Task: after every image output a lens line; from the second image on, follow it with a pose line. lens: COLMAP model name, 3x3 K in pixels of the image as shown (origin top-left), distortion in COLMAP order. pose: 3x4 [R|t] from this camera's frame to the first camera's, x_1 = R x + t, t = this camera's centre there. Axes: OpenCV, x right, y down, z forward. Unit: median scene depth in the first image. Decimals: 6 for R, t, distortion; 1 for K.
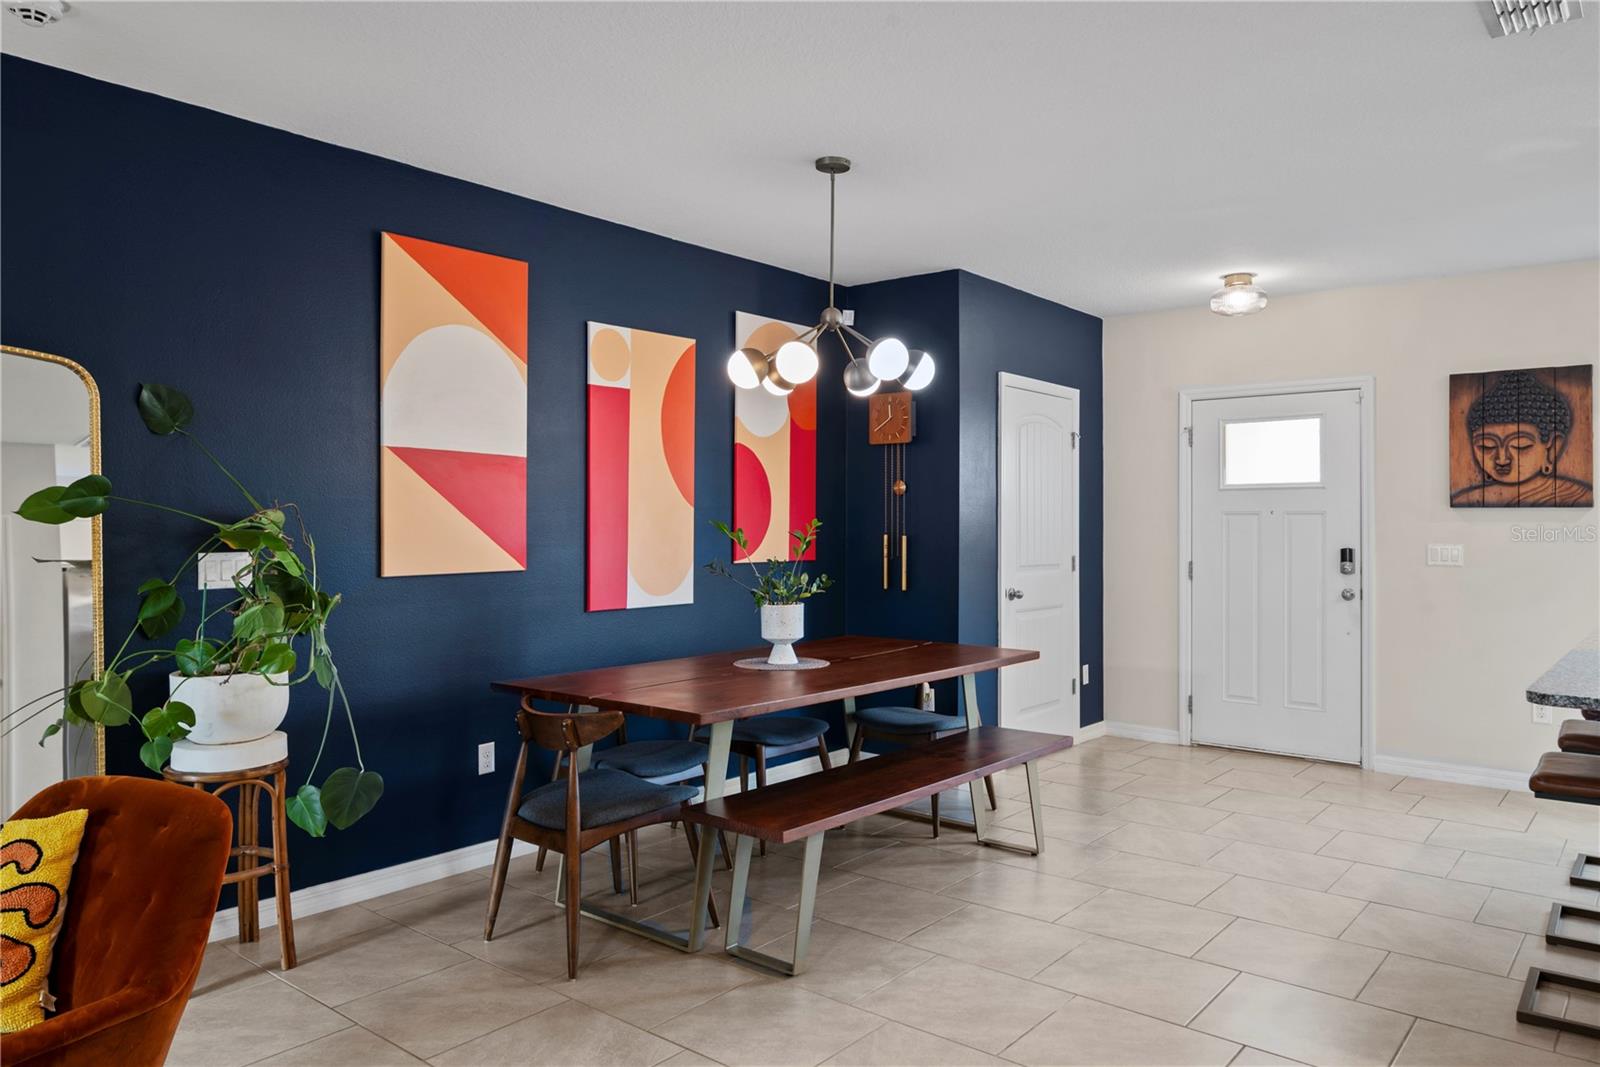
lens RADIAL K [[1098.8, 0, 790.6], [0, 1098.8, 522.6], [0, 0, 1]] dist [-0.000274, 0.000035]
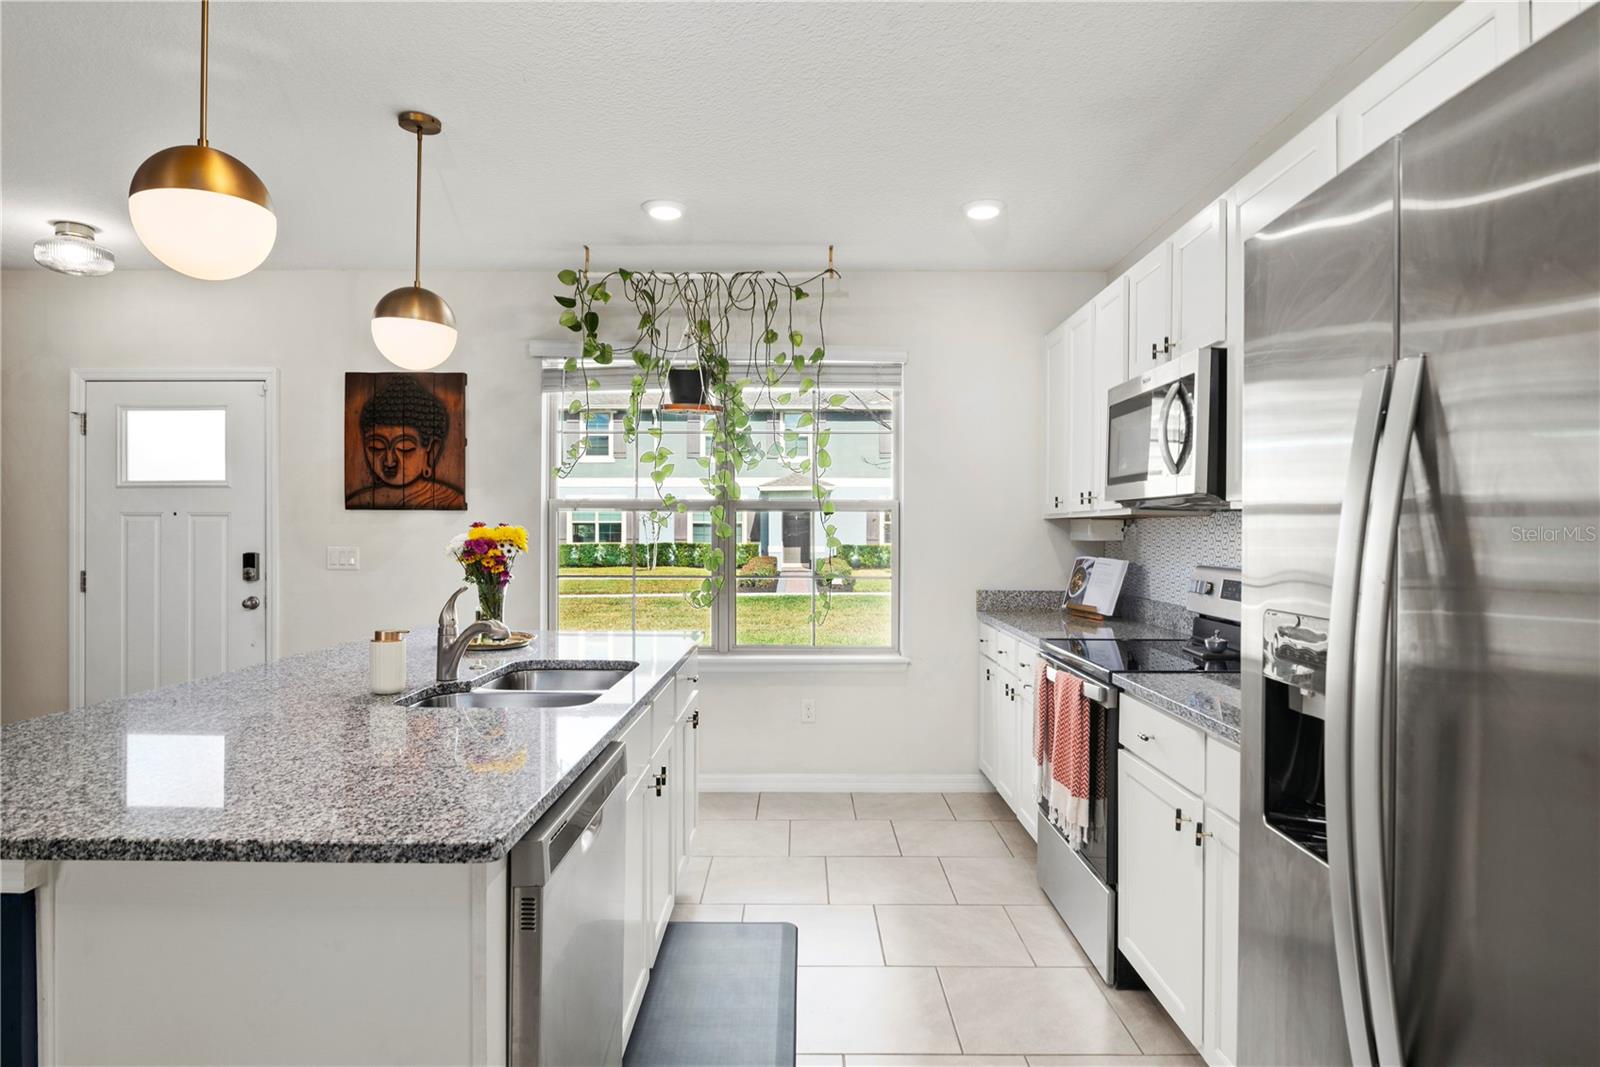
lens RADIAL K [[899.4, 0, 800.0], [0, 899.4, 533.5], [0, 0, 1]] dist [0.000130, 0.000743]
pose [[0.765513, -0.002090, 0.643417, 0.409024], [-0.002173, 0.999981, 0.005834, 0.002129], [-0.643416, -0.005864, 0.765494, 0.137030]]
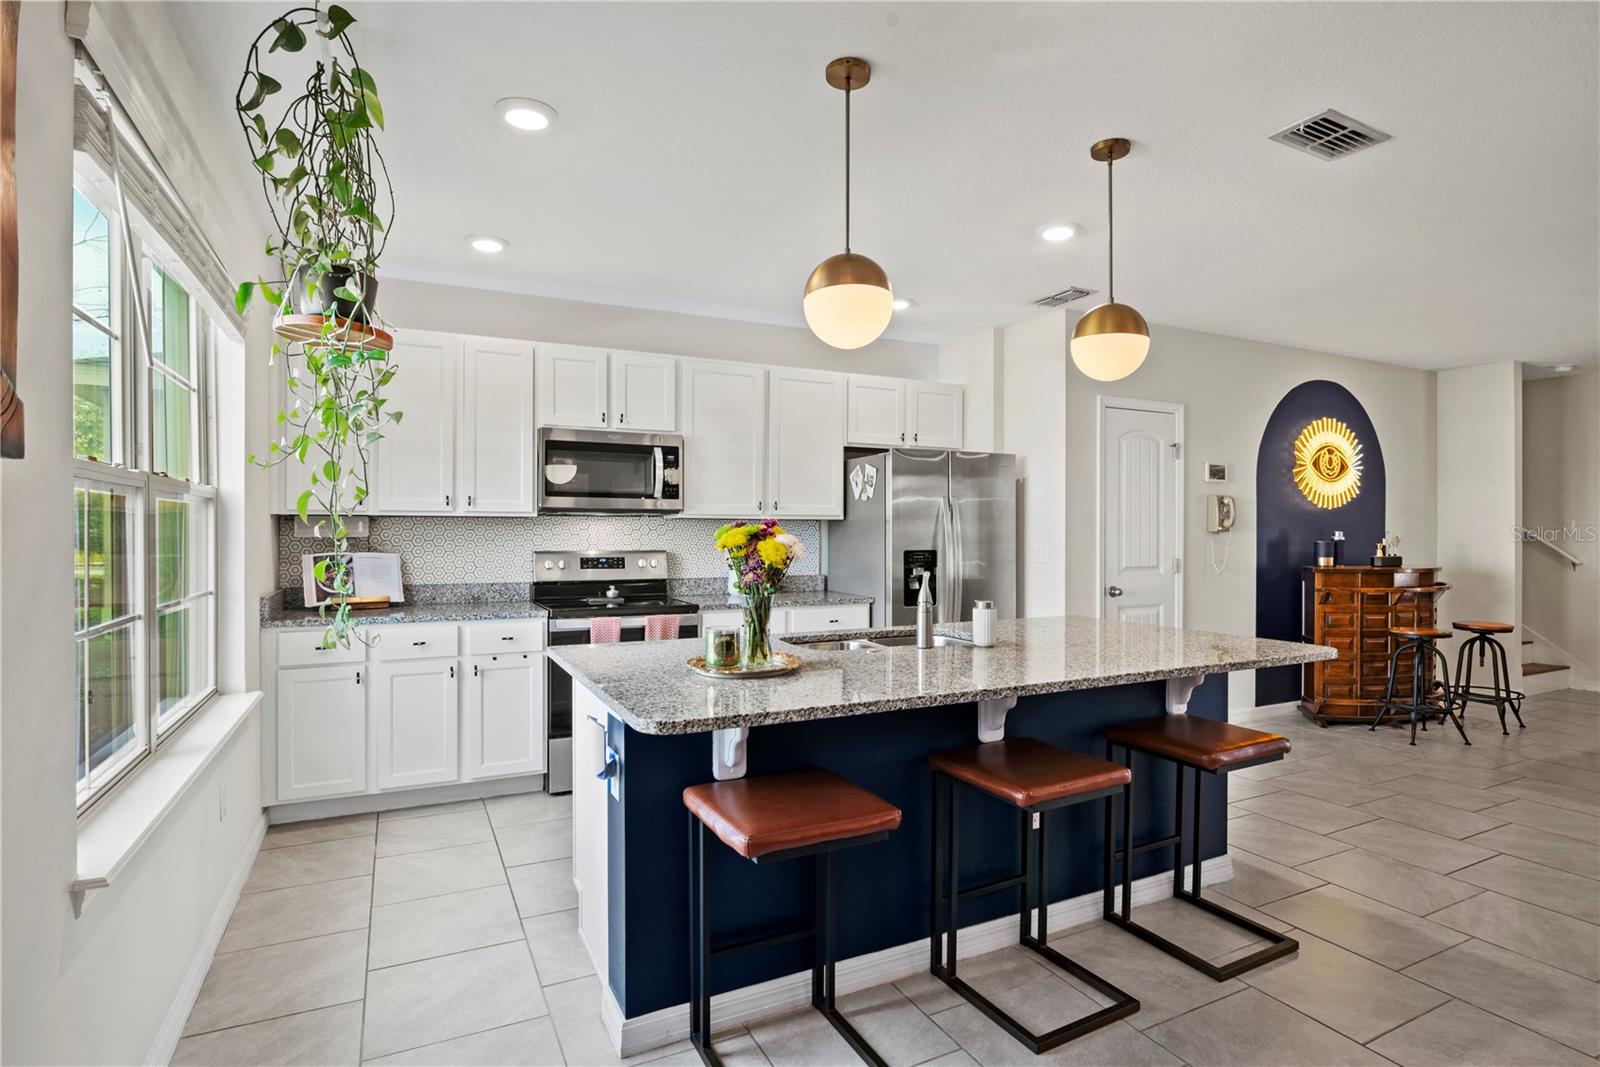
lens RADIAL K [[830.7, 0, 800.0], [0, 830.7, 533.5], [0, 0, 1]] dist [0.011267, -0.000798]
pose [[-0.921638, -0.007343, 0.387982, 0.427926], [-0.006865, 0.999973, 0.002618, 0.004311], [-0.387991, -0.000251, -0.921663, 1.102809]]
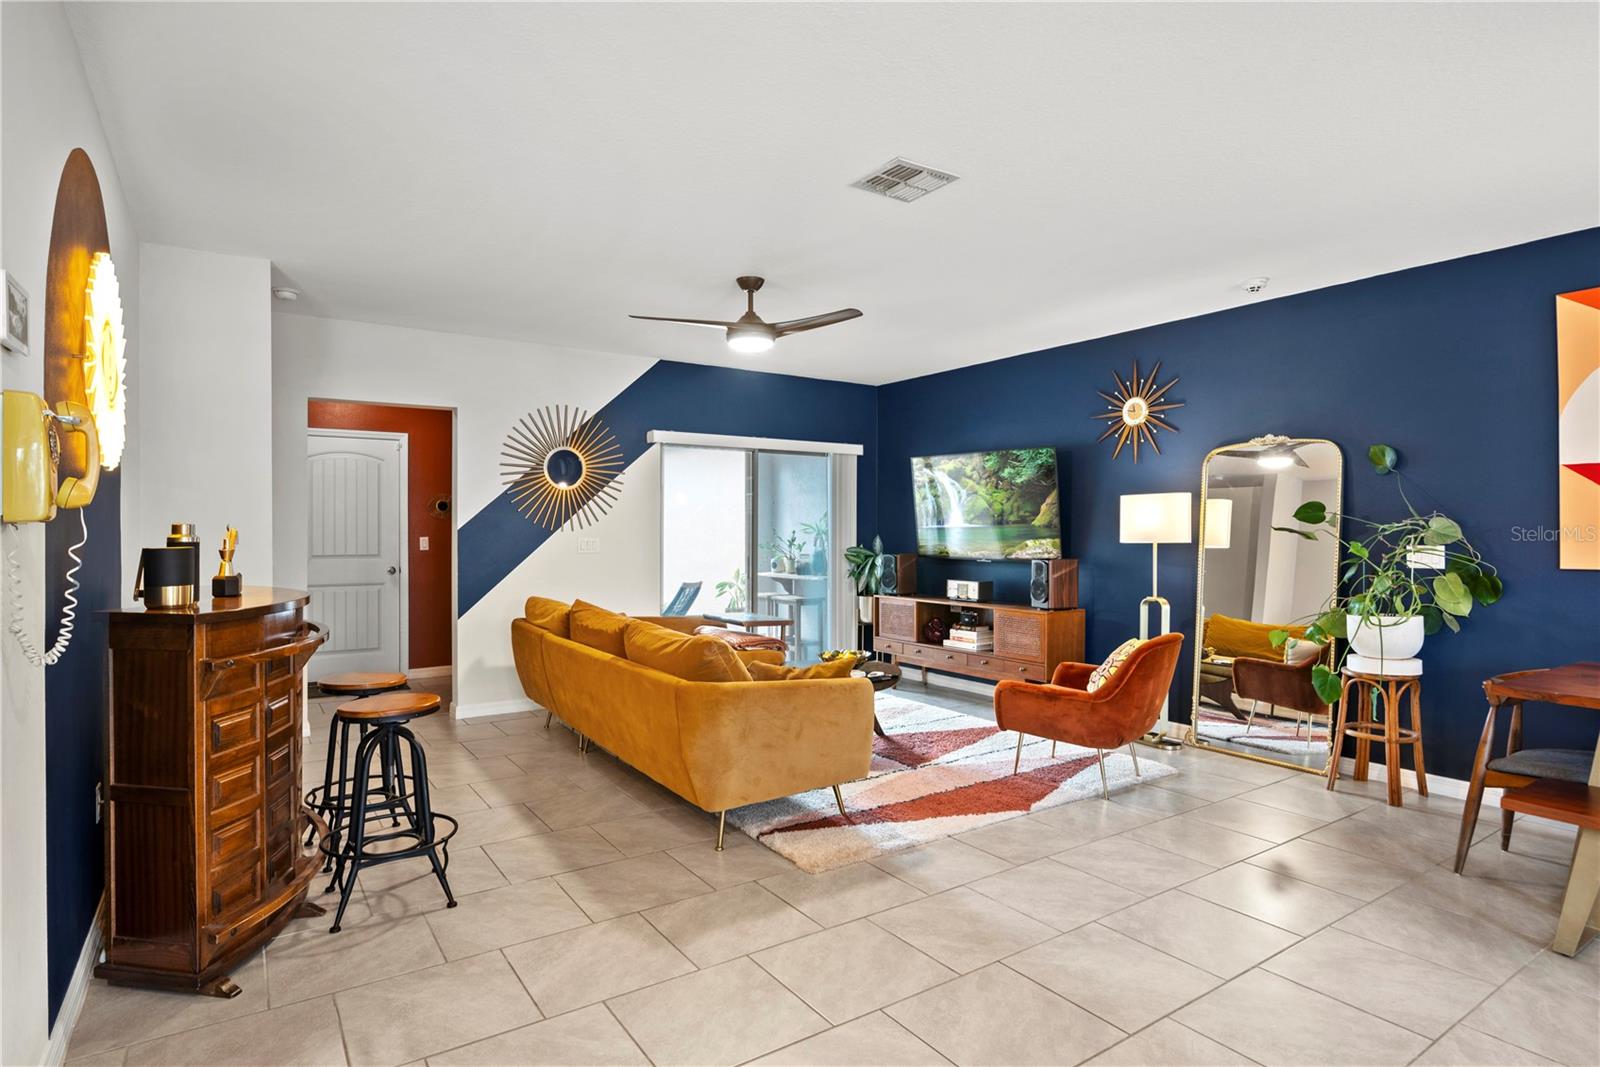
lens RADIAL K [[842.5, 0, 808.4], [0, 842.5, 537.5], [0, 0, 1]] dist [-0.000215, 0.000107]
pose [[-0.268764, 0.003882, -0.963198, 0.562684], [0.002962, 0.999990, 0.003203, 0.006985], [0.963201, -0.001992, -0.268773, 0.307389]]
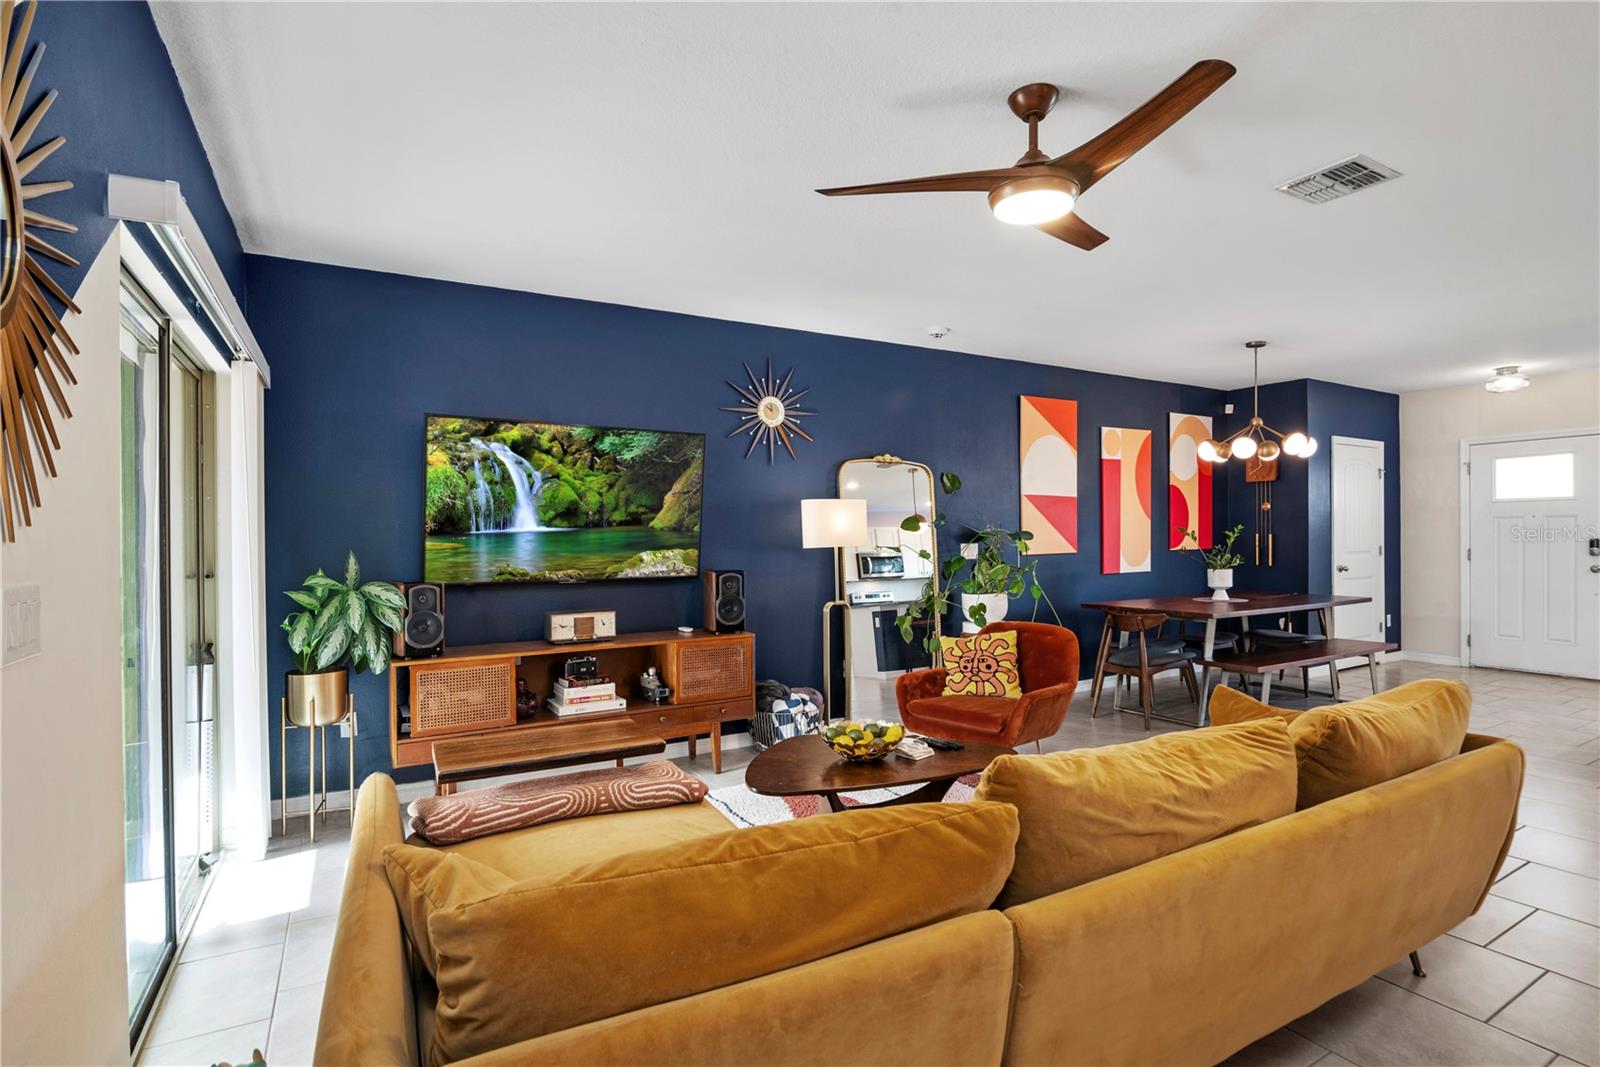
lens RADIAL K [[783.8, 0, 807.9], [0, 783.8, 545.7], [0, 0, 1]] dist [-0.003217, -0.000436]
pose [[0.944515, -0.009438, -0.328334, -0.189176], [0.014704, 0.999800, 0.013557, 0.002723], [0.328140, -0.017633, 0.944464, -0.426074]]
